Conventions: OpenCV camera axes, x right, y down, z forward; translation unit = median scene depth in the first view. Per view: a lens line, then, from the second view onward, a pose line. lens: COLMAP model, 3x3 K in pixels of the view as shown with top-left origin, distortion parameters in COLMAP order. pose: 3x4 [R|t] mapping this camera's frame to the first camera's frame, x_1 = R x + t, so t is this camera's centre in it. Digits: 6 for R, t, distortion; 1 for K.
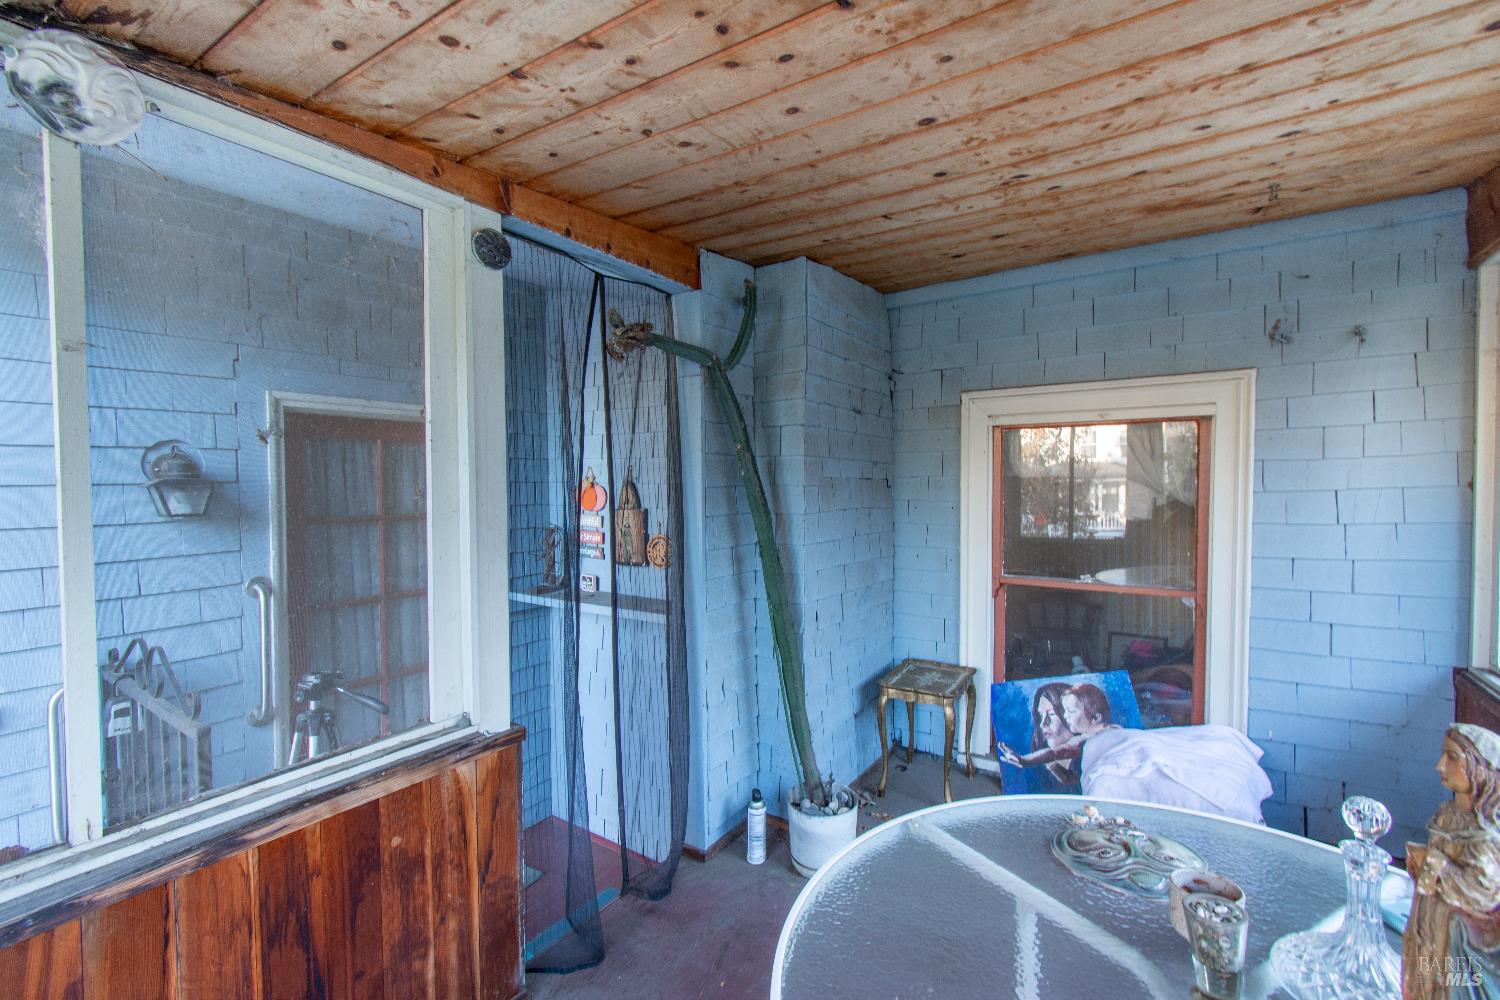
lens RADIAL K [[663.3, 0, 750.5], [0, 663.3, 500.0], [0, 0, 1]] dist [0.016408, -0.024555]
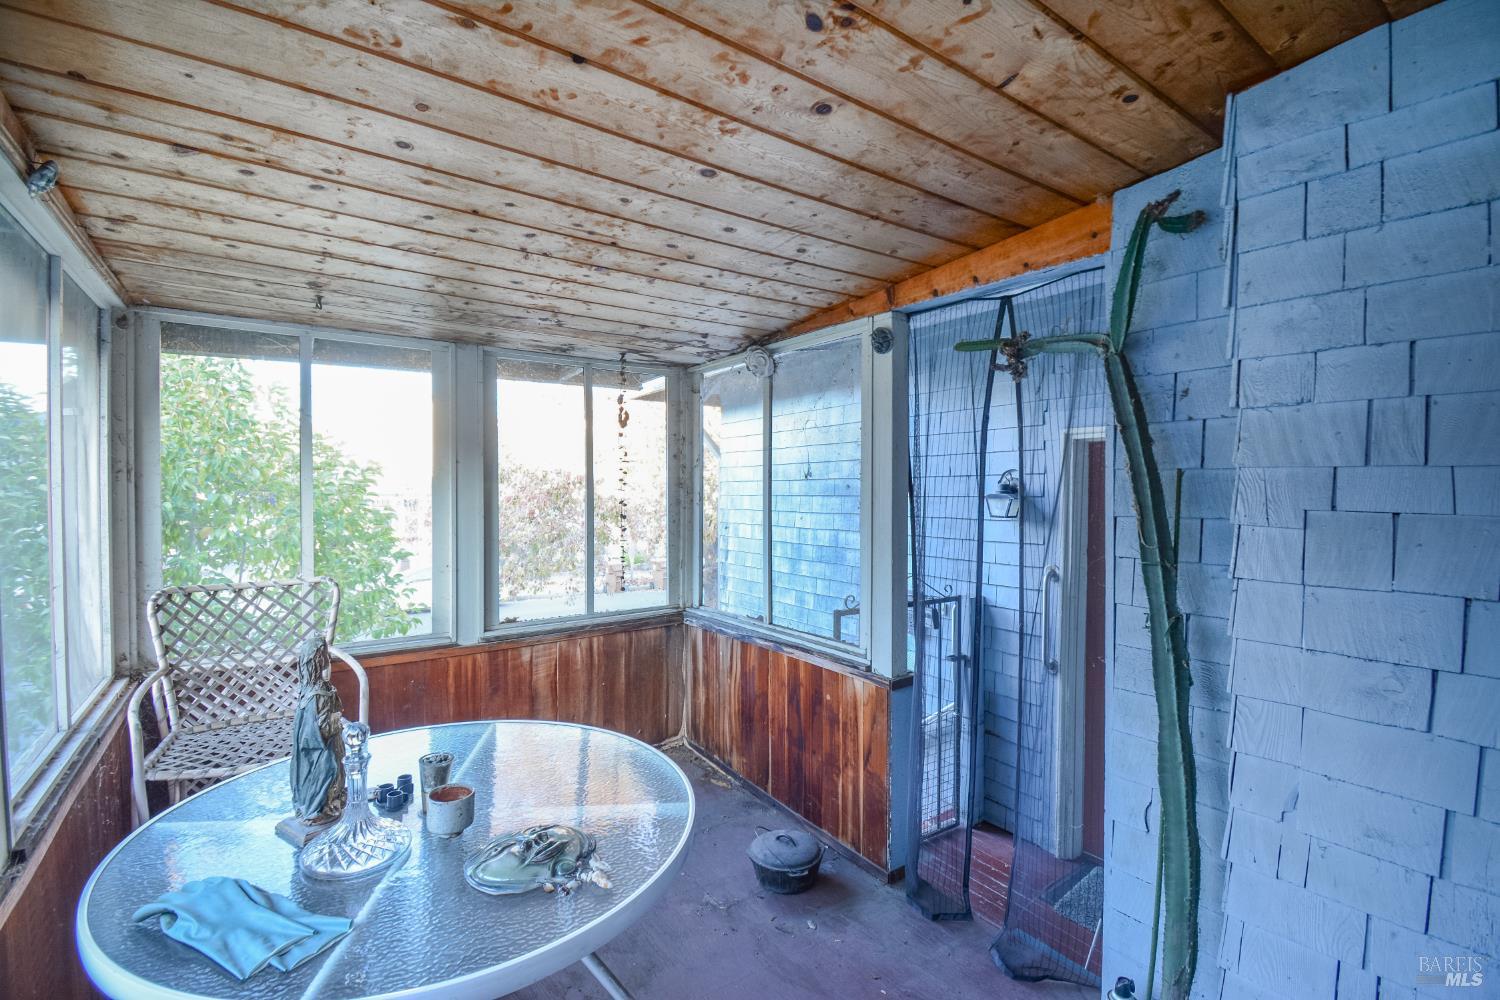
lens RADIAL K [[663.3, 0, 750.5], [0, 663.3, 500.0], [0, 0, 1]] dist [0.016408, -0.024555]
pose [[-0.365618, 0.028535, -0.930327, 1.213177], [-0.027923, 0.998744, 0.041607, -0.092403], [0.930346, 0.041190, -0.364362, 1.440611]]
